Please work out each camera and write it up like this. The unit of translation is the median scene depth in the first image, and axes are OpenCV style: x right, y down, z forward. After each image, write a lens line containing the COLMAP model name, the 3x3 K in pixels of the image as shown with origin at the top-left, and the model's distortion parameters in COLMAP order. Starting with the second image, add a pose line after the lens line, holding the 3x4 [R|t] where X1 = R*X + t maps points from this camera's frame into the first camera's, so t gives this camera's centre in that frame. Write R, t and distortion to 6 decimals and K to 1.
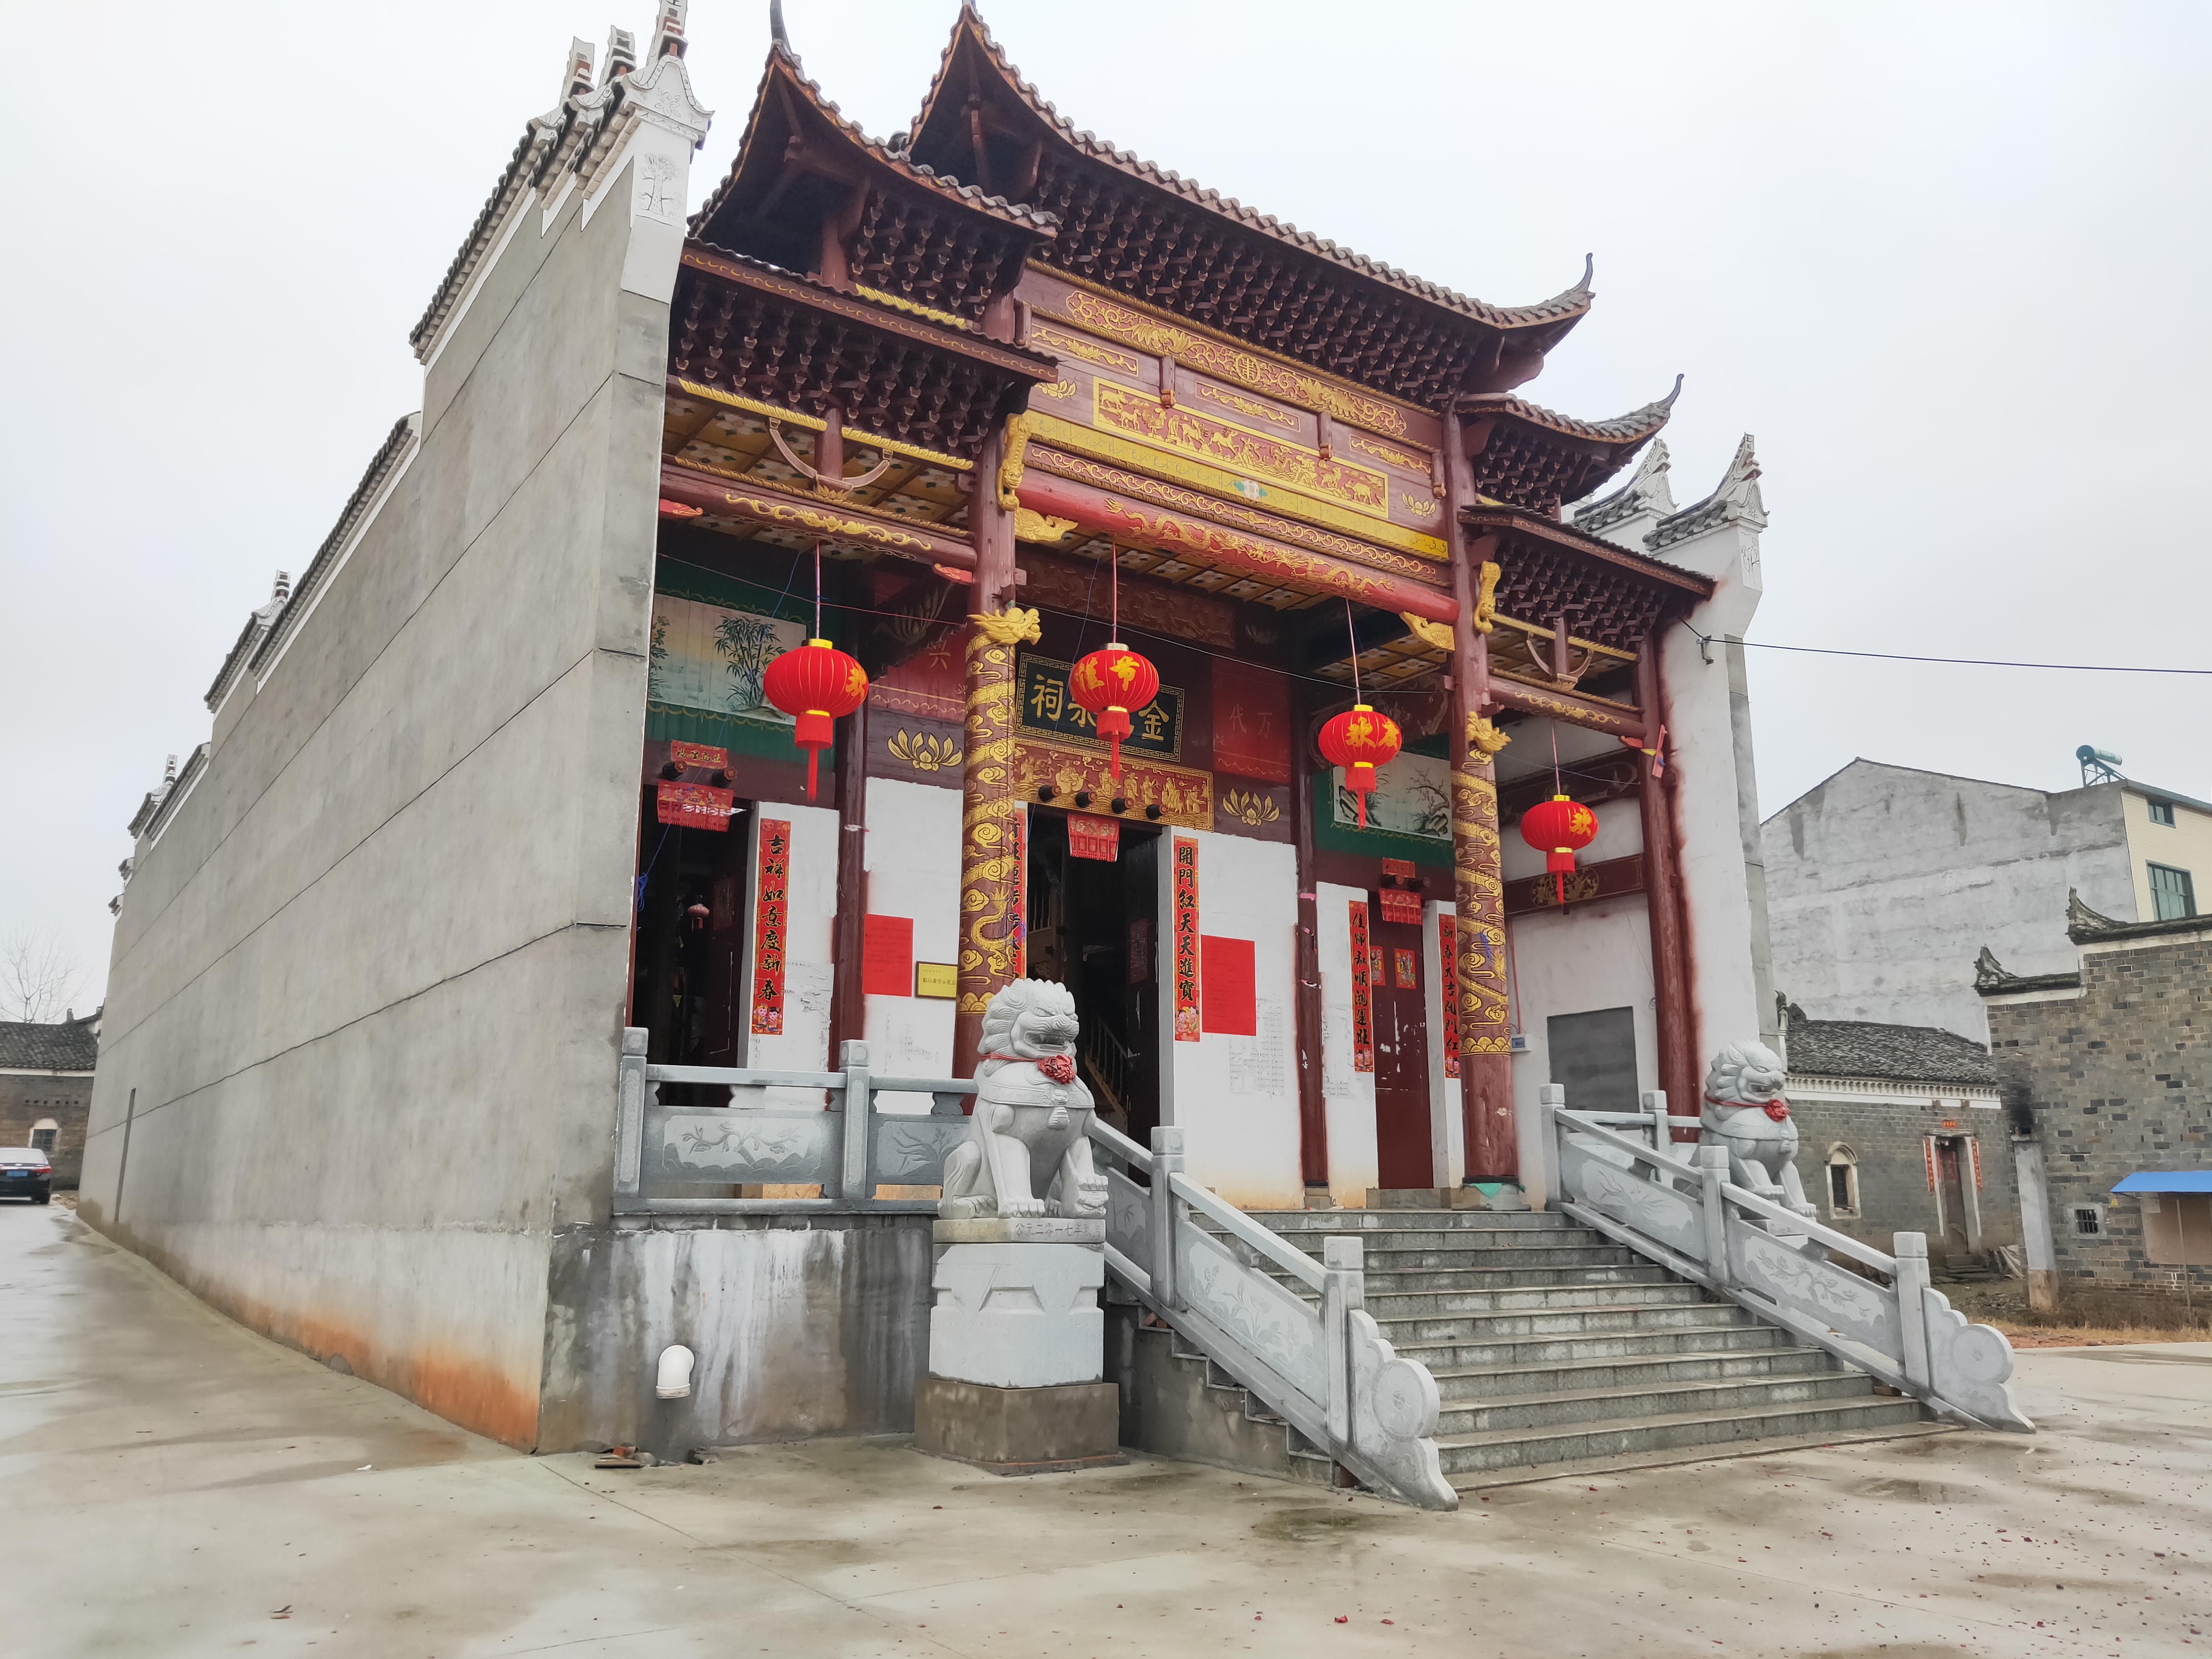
lens RADIAL K [[1693.5, 0, 1112.2], [0, 1693.5, 837.5], [0, 0, 1]] dist [0.043779, -0.016739]
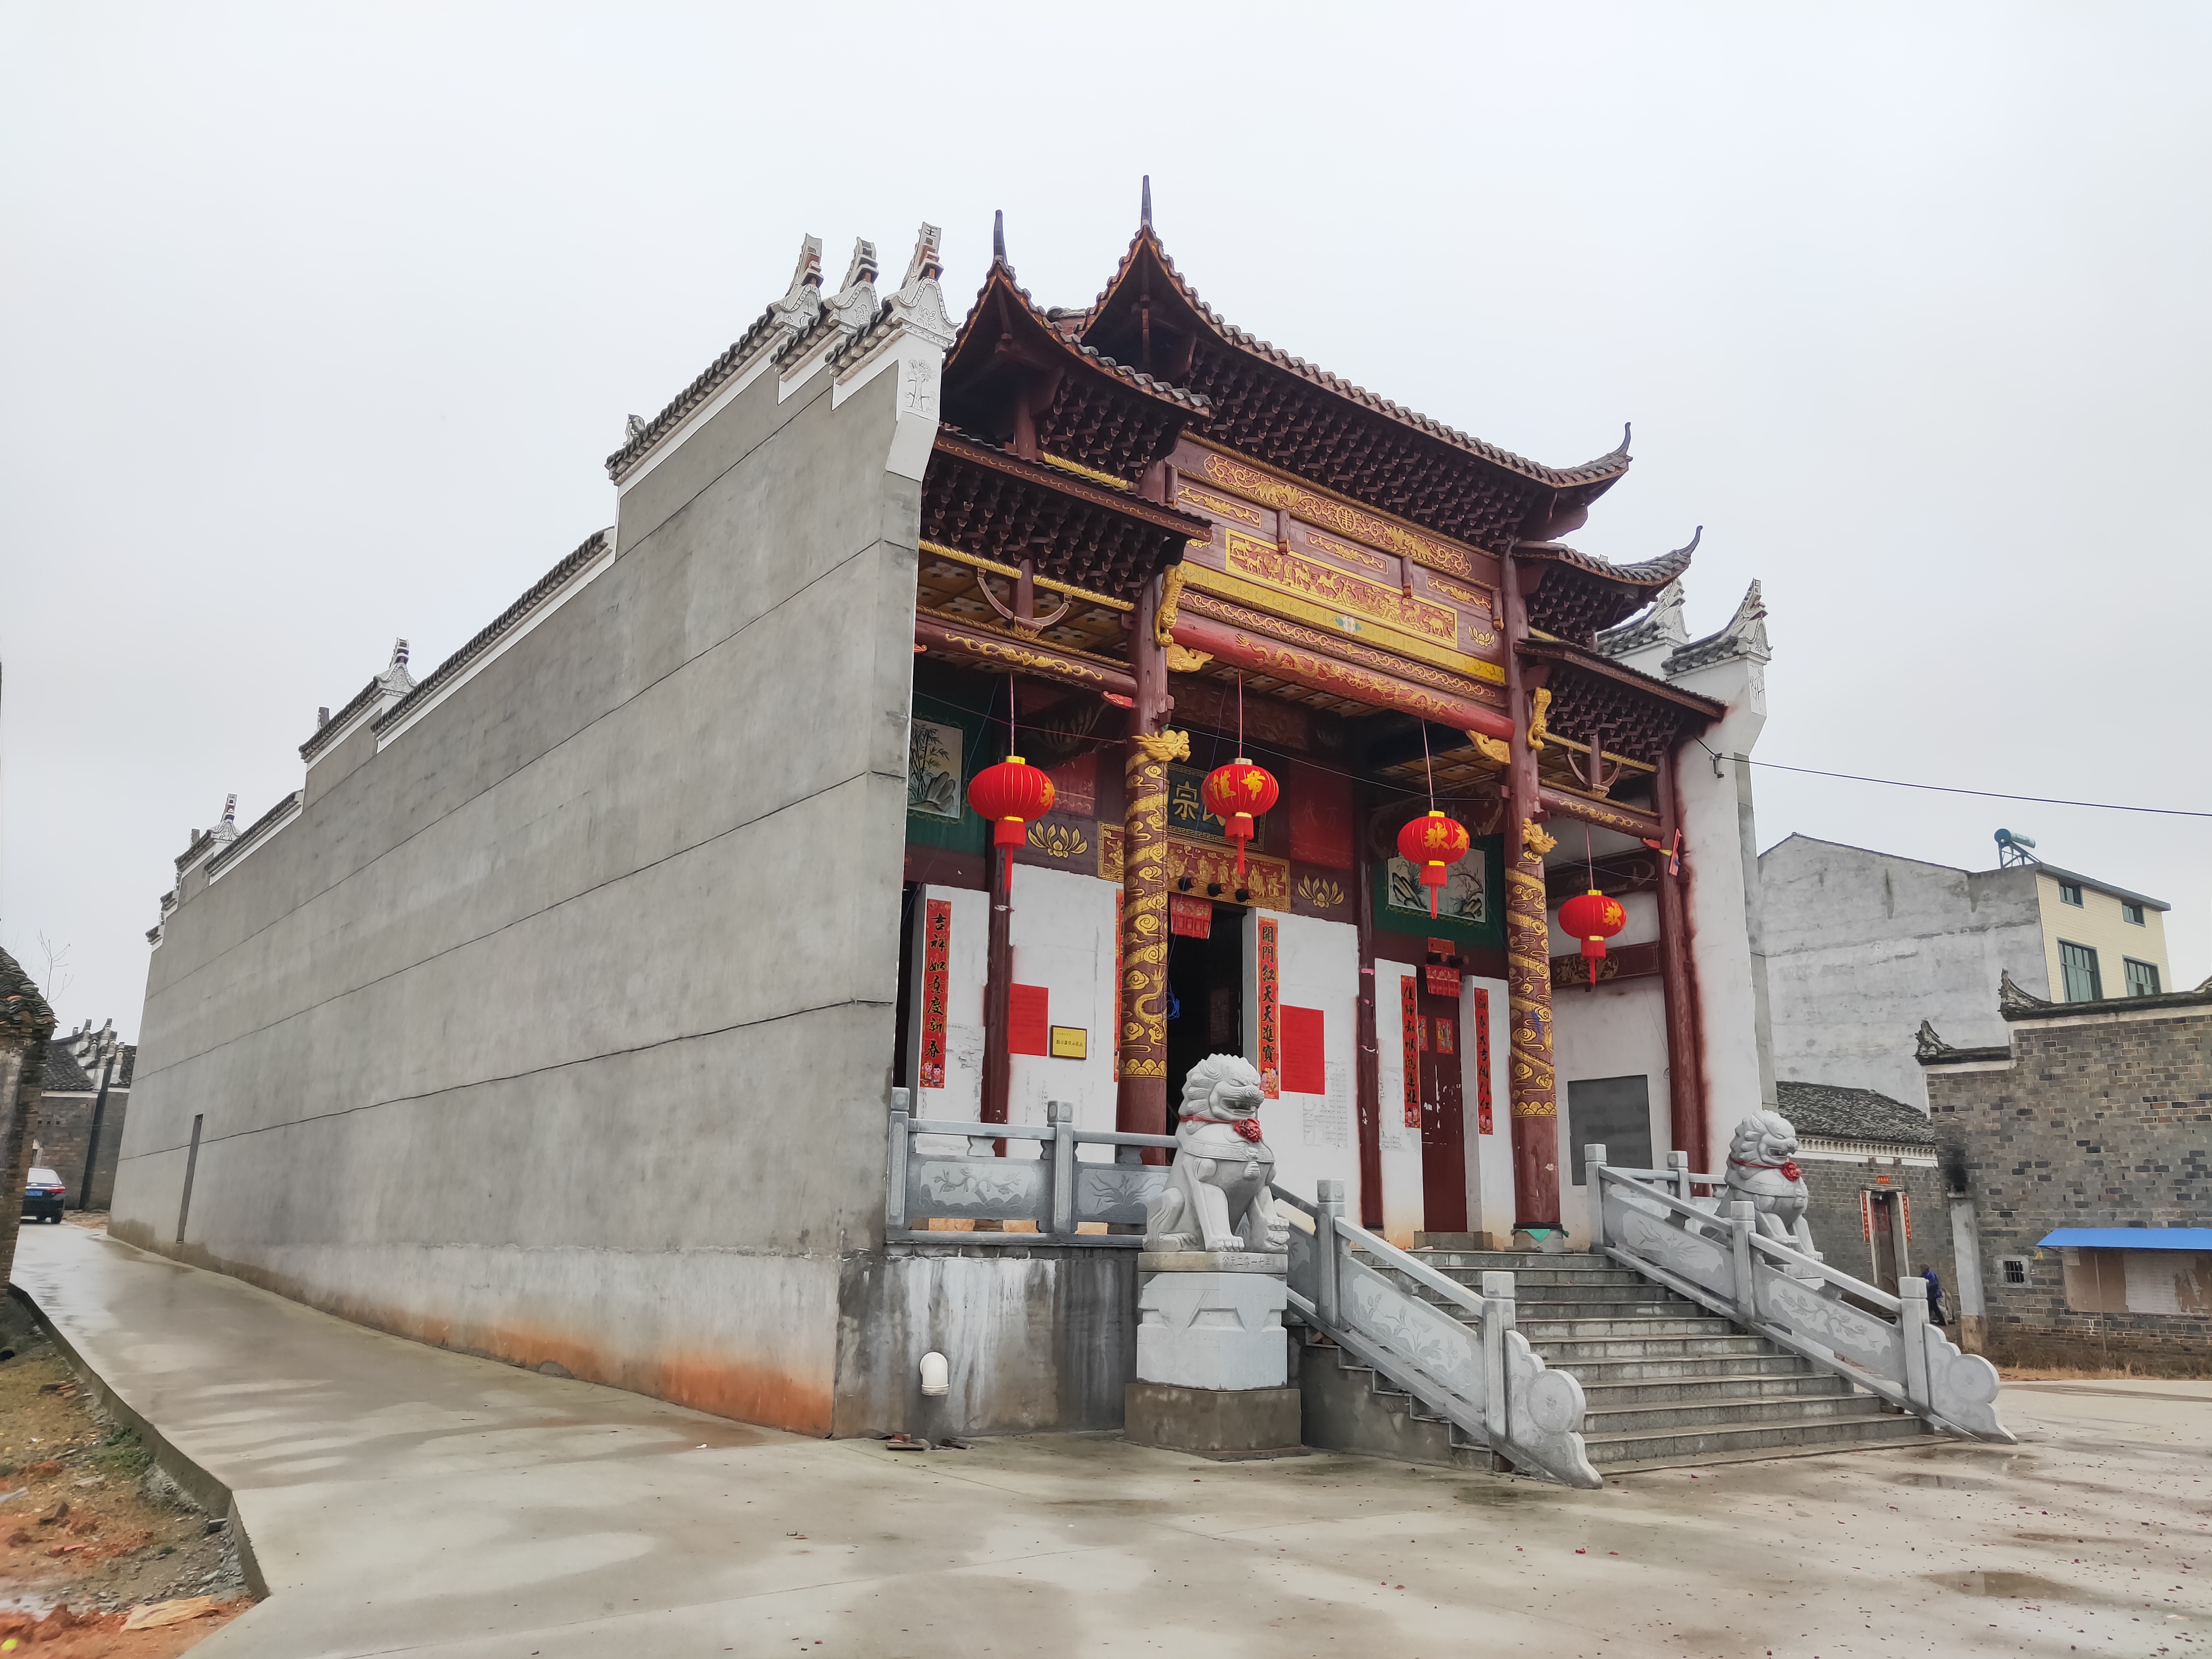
lens RADIAL K [[1693.5, 0, 1112.2], [0, 1693.5, 837.5], [0, 0, 1]] dist [0.043779, -0.016739]
pose [[0.998464, 0.028300, 0.047639, -0.138742], [-0.027307, 0.999399, -0.021360, -0.032028], [-0.048215, 0.020027, 0.998636, -0.155950]]
